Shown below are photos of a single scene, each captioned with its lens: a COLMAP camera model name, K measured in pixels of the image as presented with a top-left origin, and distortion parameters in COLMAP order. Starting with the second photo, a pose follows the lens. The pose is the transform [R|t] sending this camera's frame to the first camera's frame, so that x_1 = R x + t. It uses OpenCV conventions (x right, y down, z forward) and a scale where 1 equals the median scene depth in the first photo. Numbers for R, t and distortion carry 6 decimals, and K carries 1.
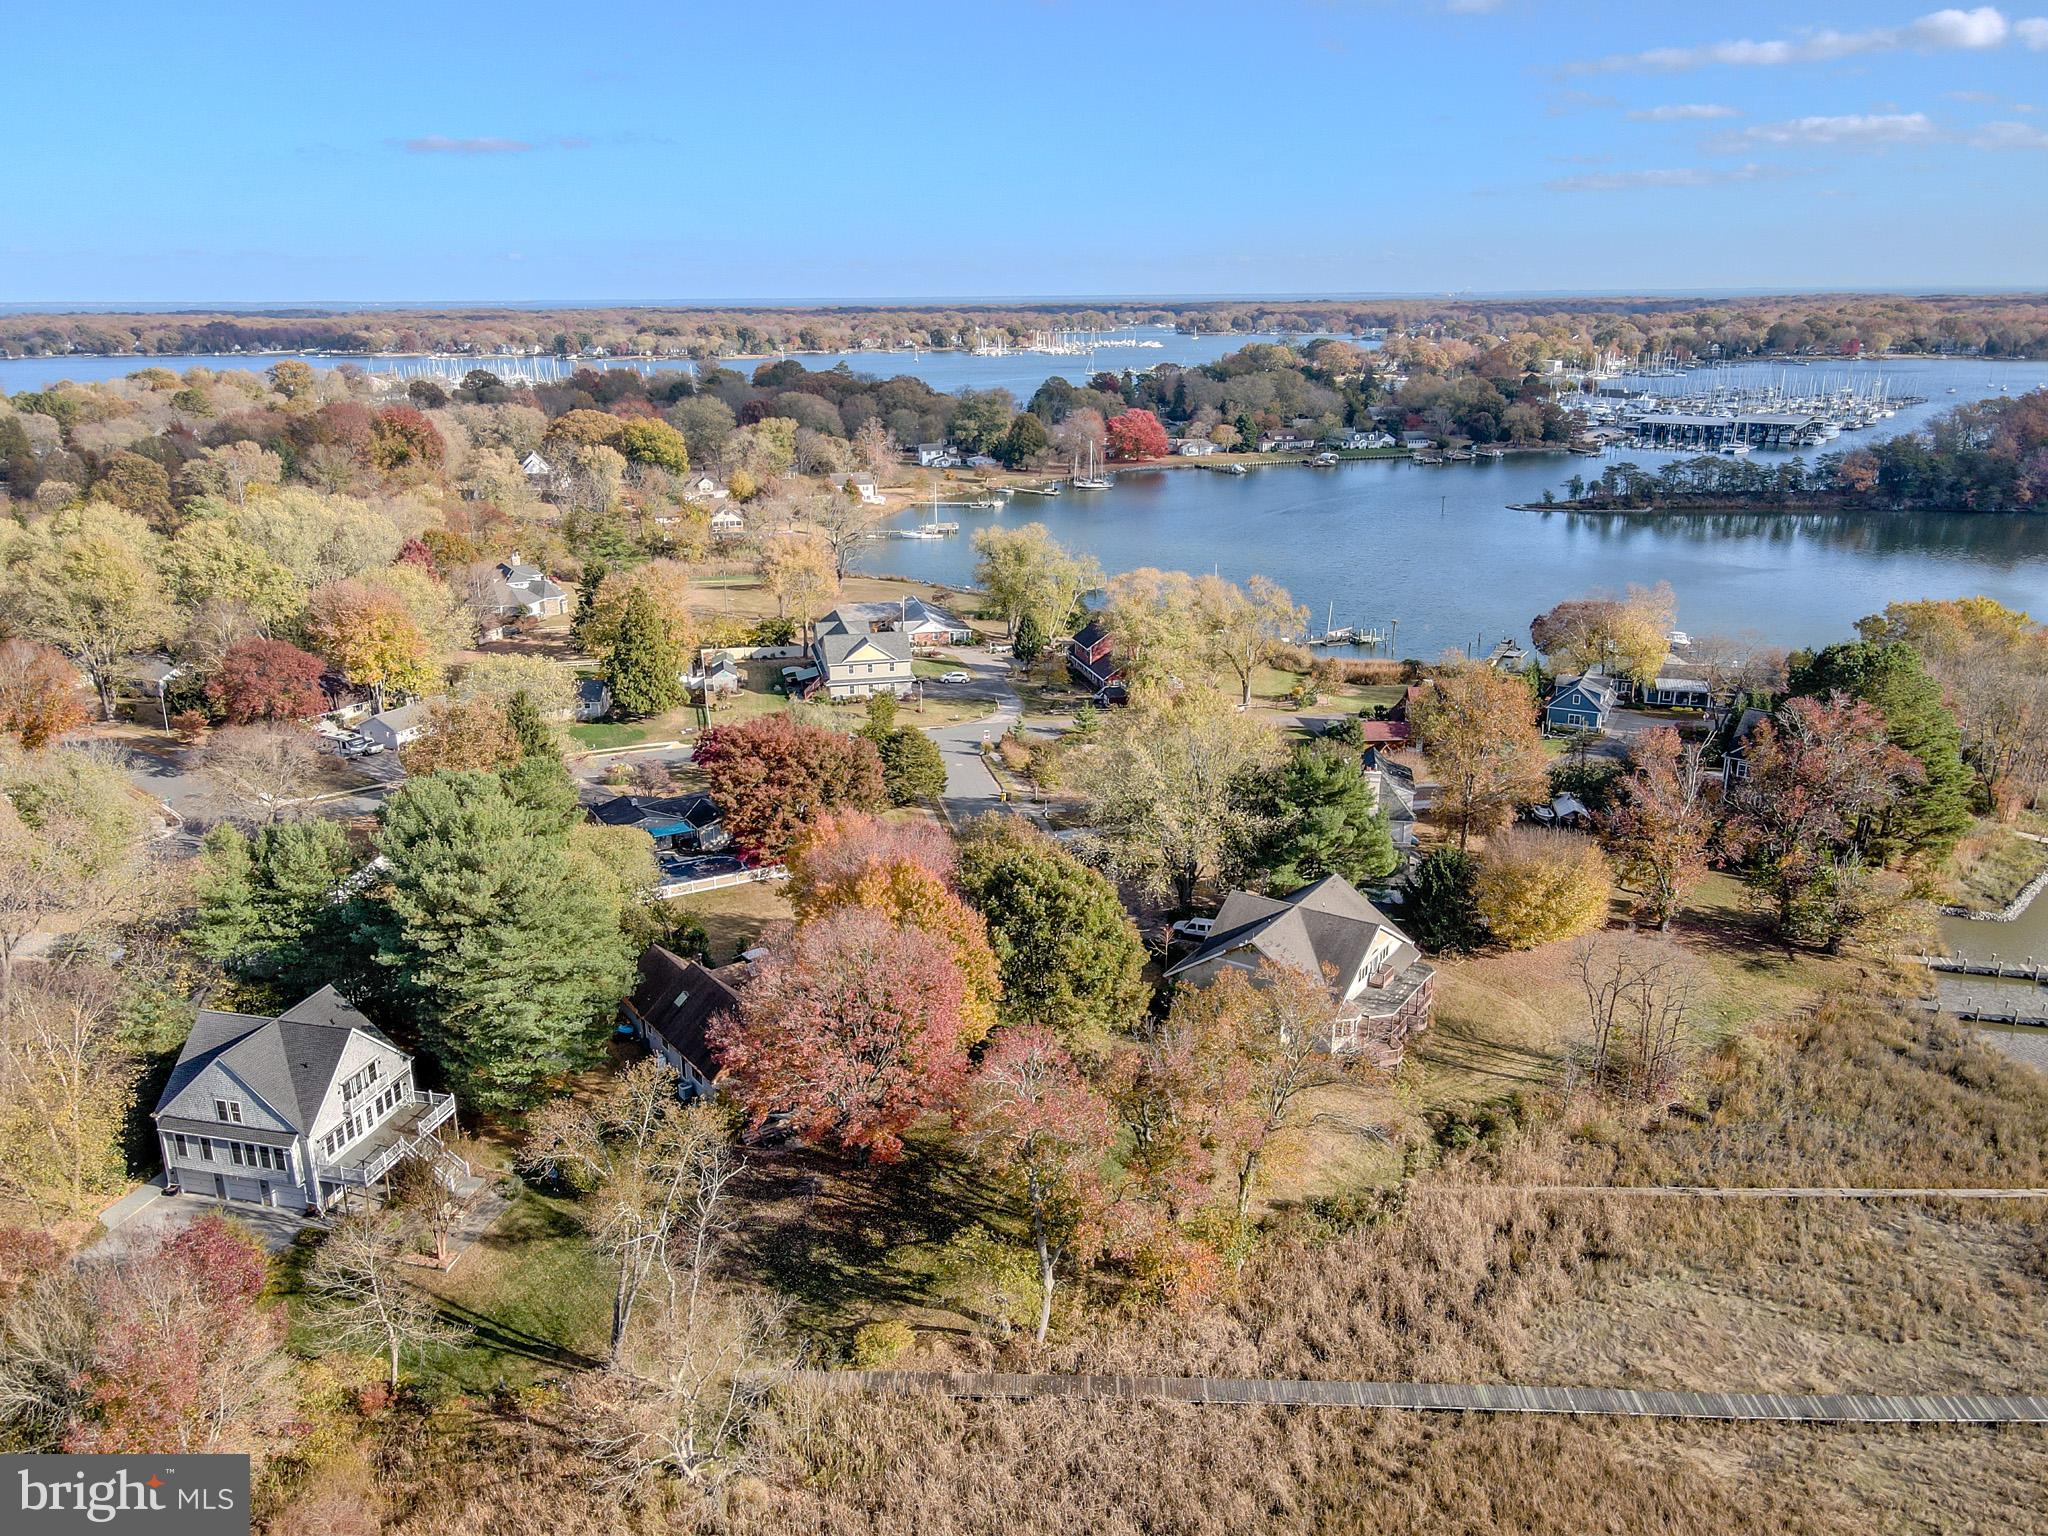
lens RADIAL K [[1440.6, 0, 1024.0], [0, 1440.6, 768.0], [0, 0, 1]] dist [0.016973, -0.001115]
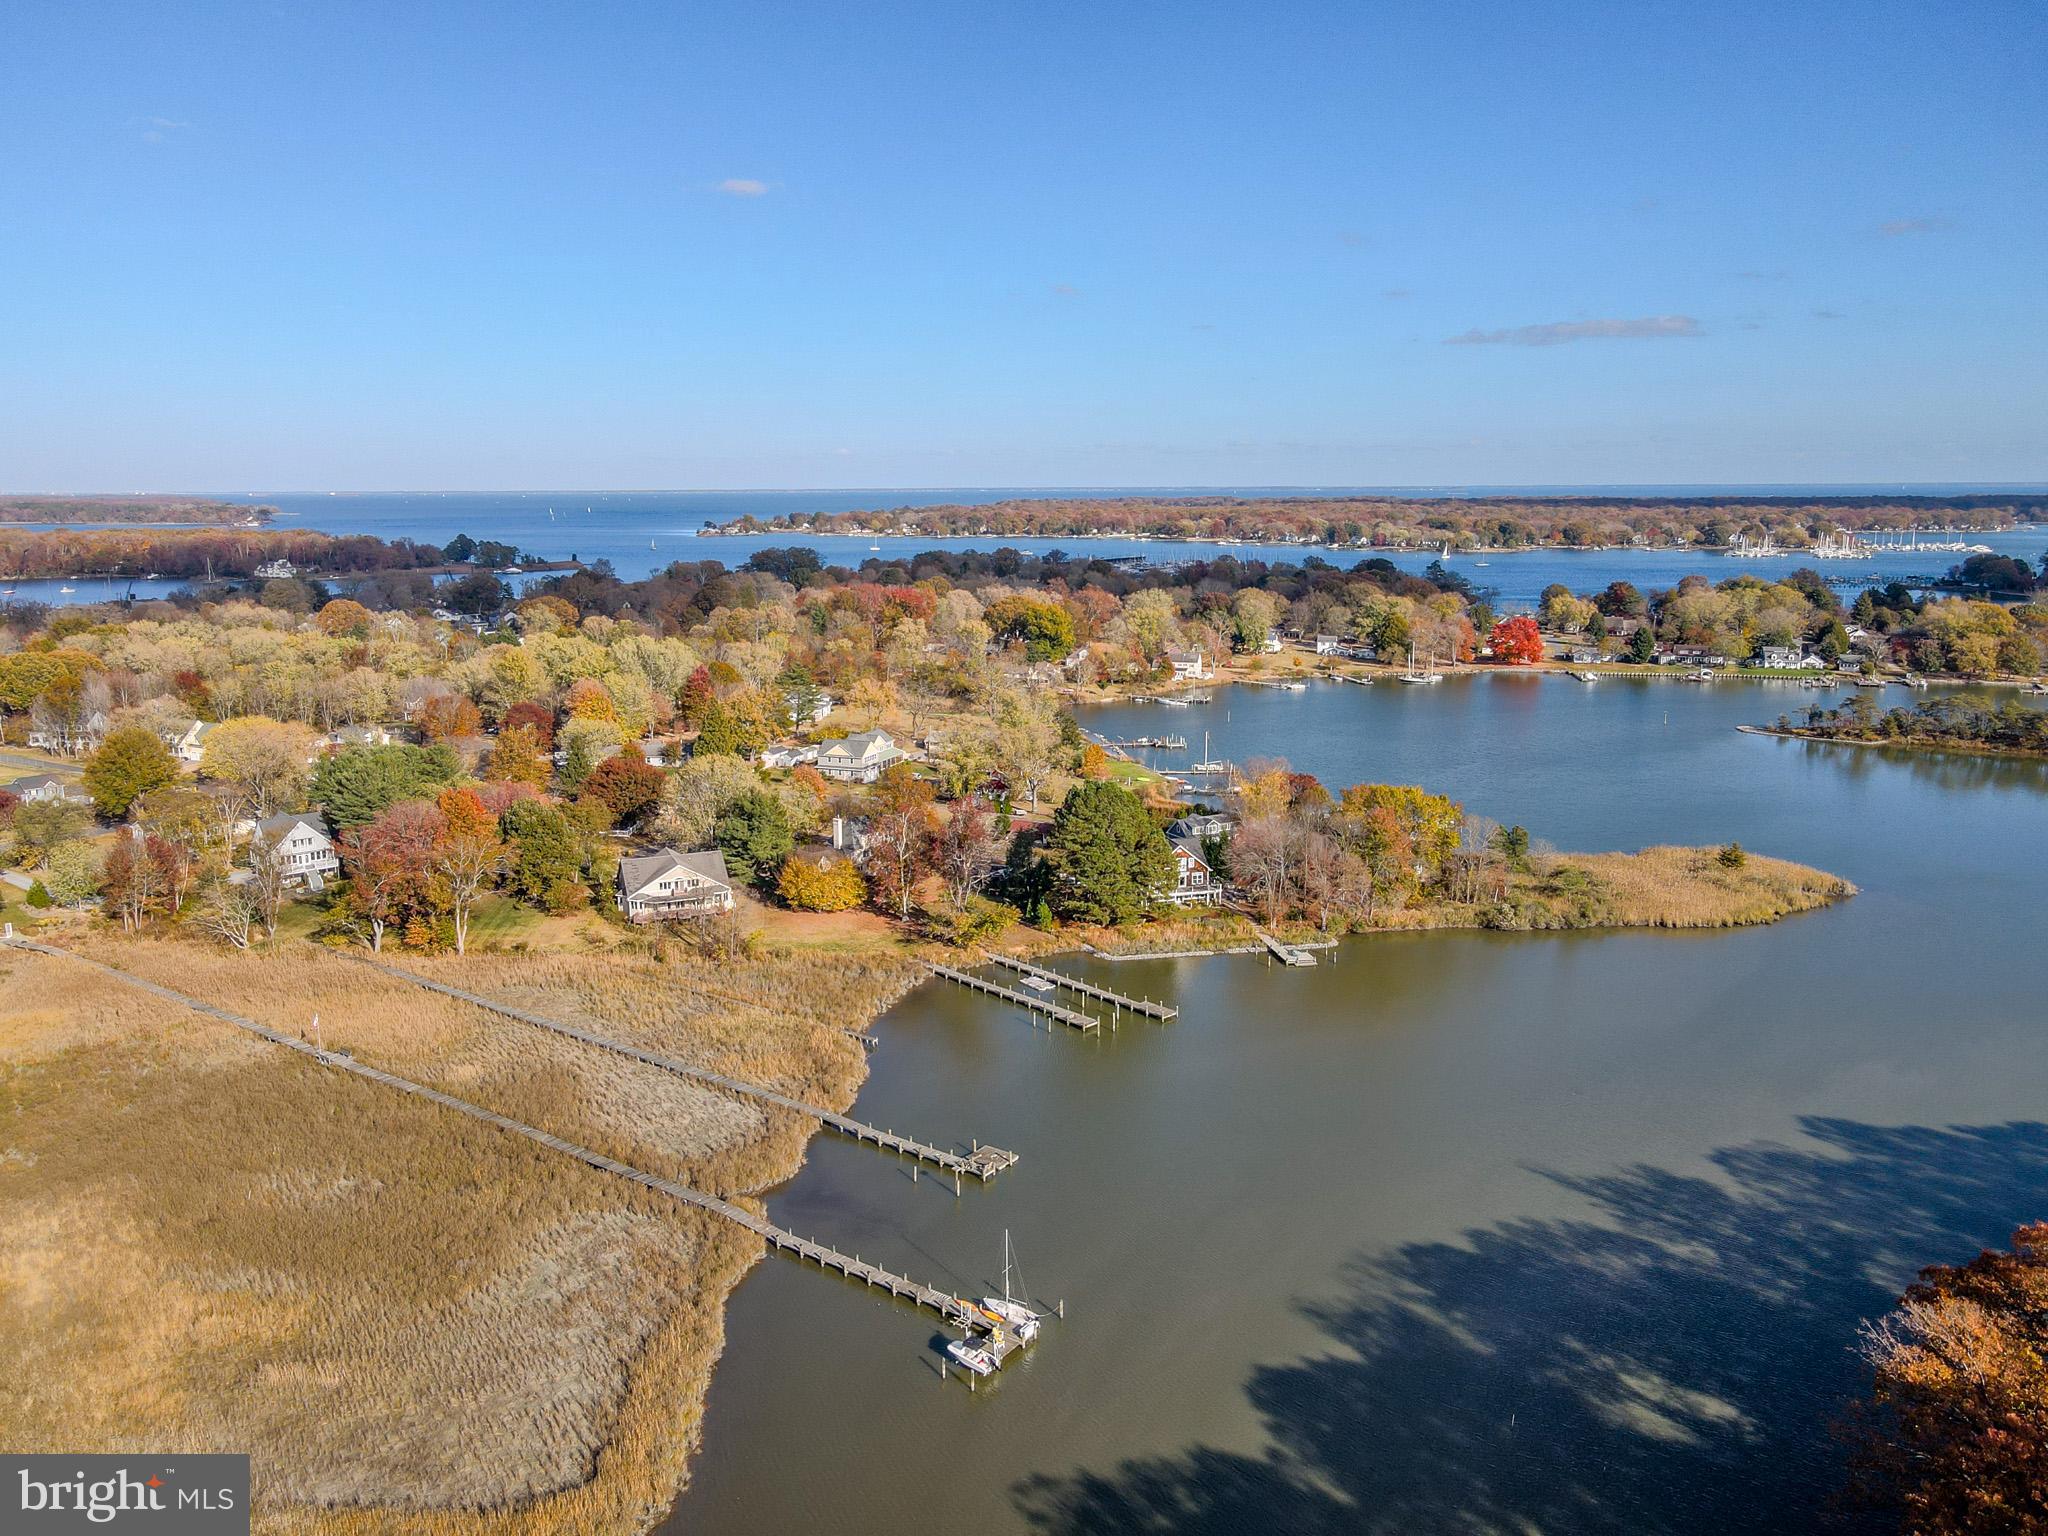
lens RADIAL K [[1421.9, 0, 1024.0], [0, 1421.9, 768.0], [0, 0, 1]] dist [-0.008109, 0.035429]
pose [[0.840235, 0.110203, -0.530906, 1.019658], [-0.172769, 0.982508, -0.069487, 0.017045], [0.513962, 0.150109, 0.844577, -0.278740]]
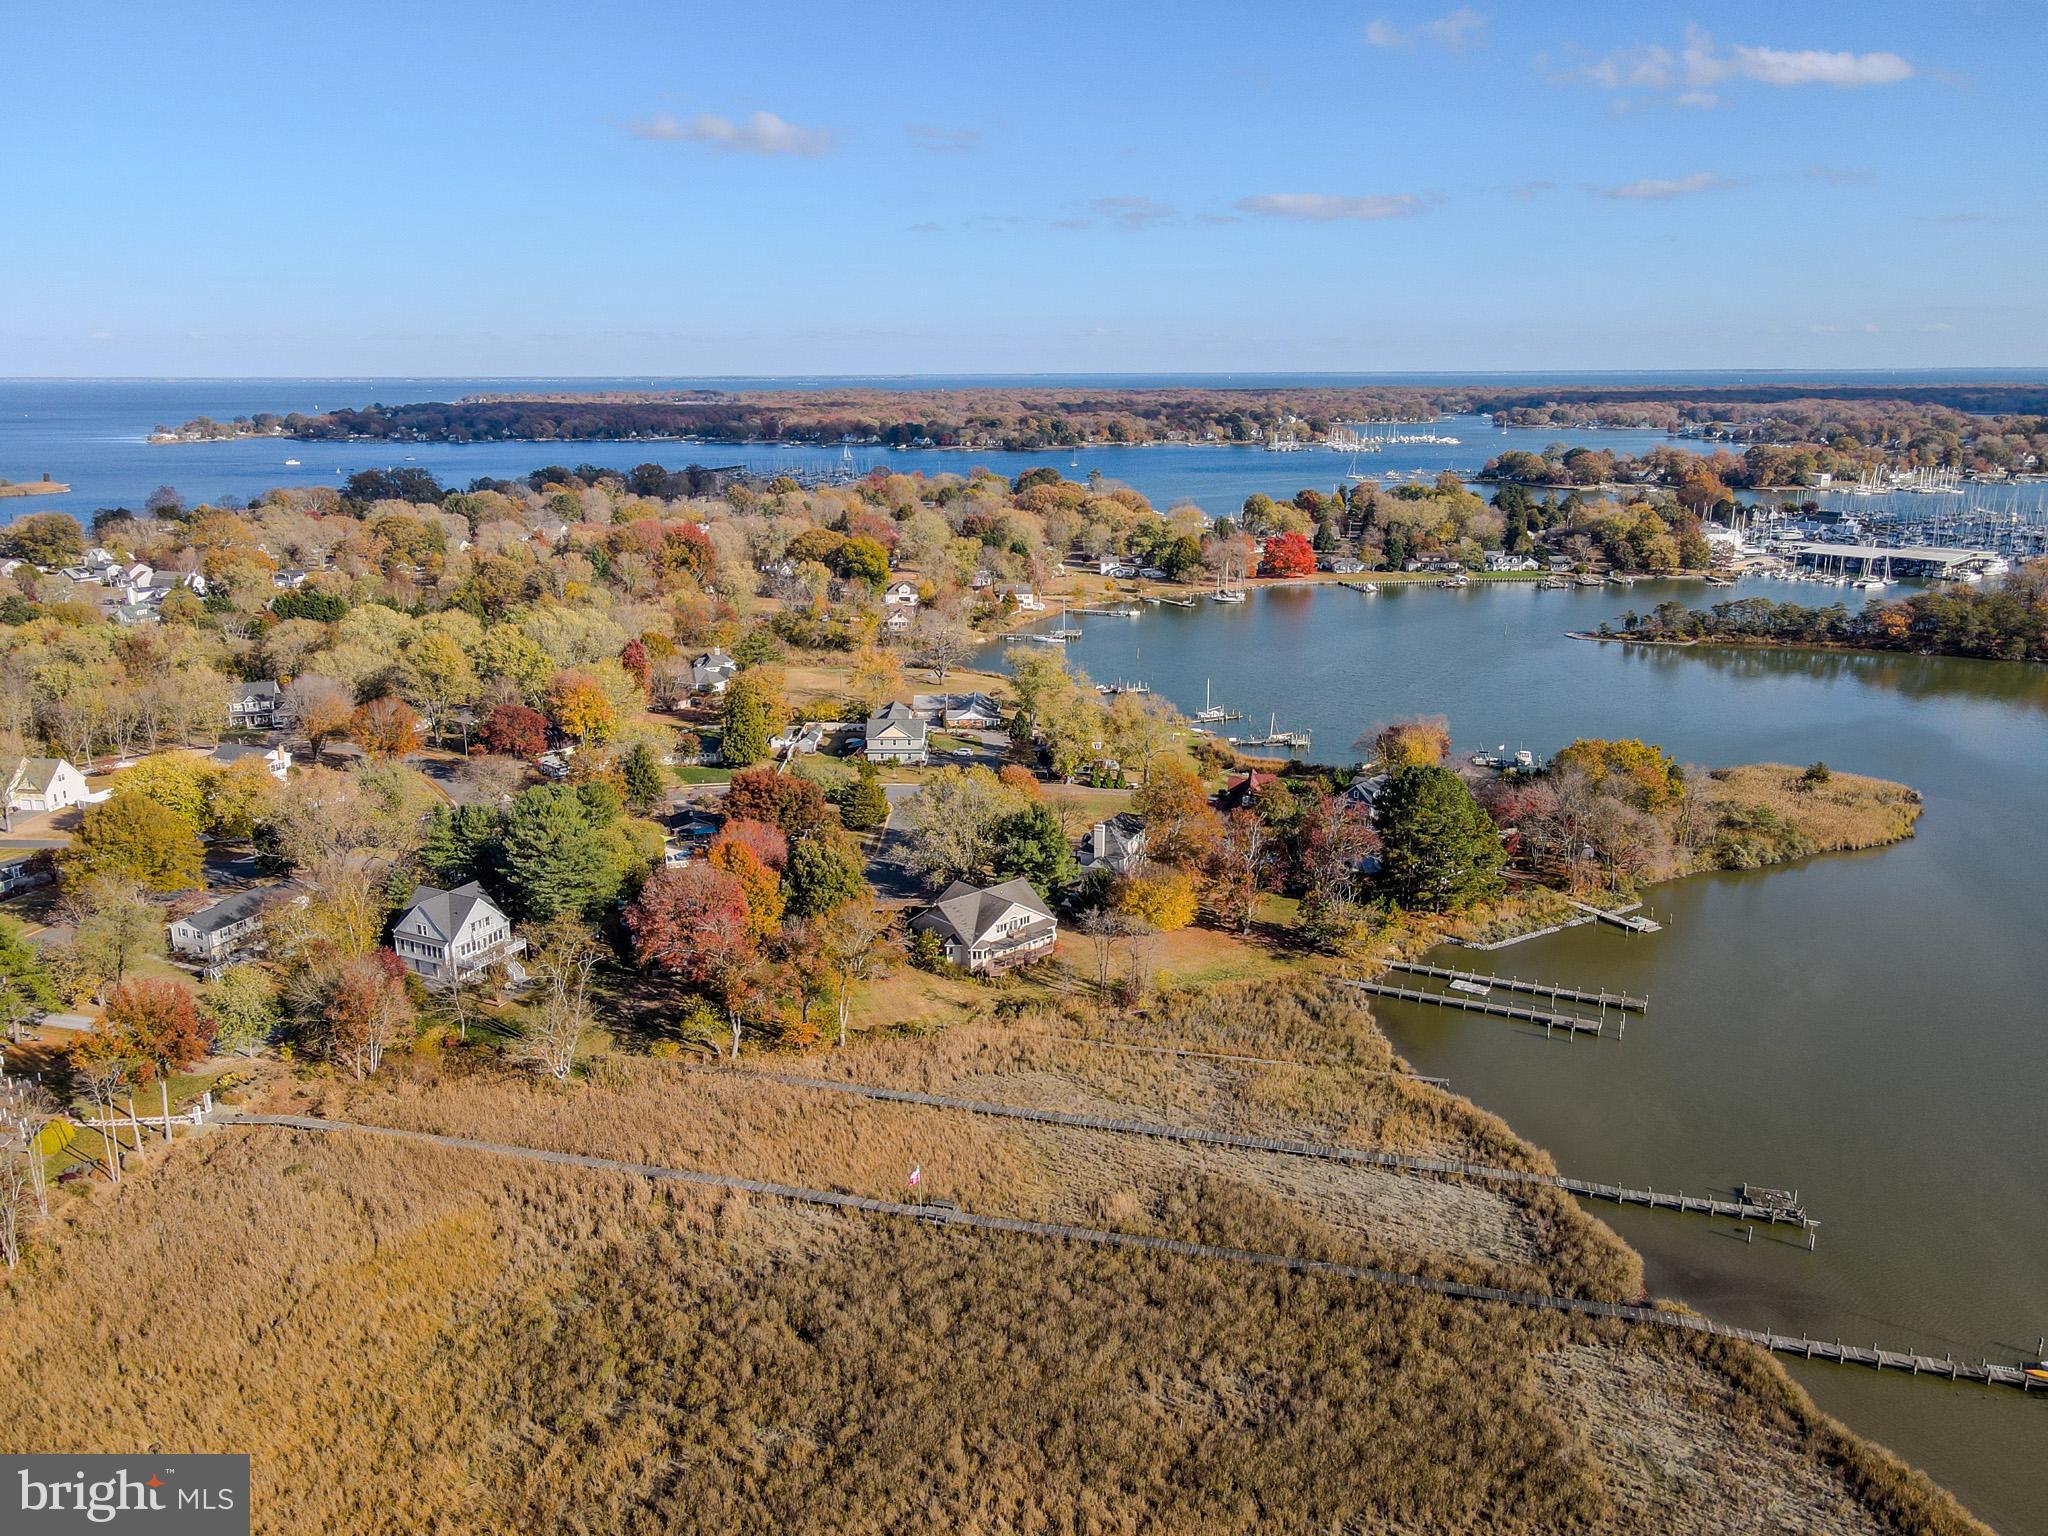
lens RADIAL K [[1421.9, 0, 1024.0], [0, 1421.9, 768.0], [0, 0, 1]] dist [-0.008109, 0.035429]
pose [[0.974233, 0.063020, -0.216562, 0.375240], [-0.073526, 0.996458, -0.040797, 0.007404], [0.213224, 0.055669, 0.975416, -0.434754]]
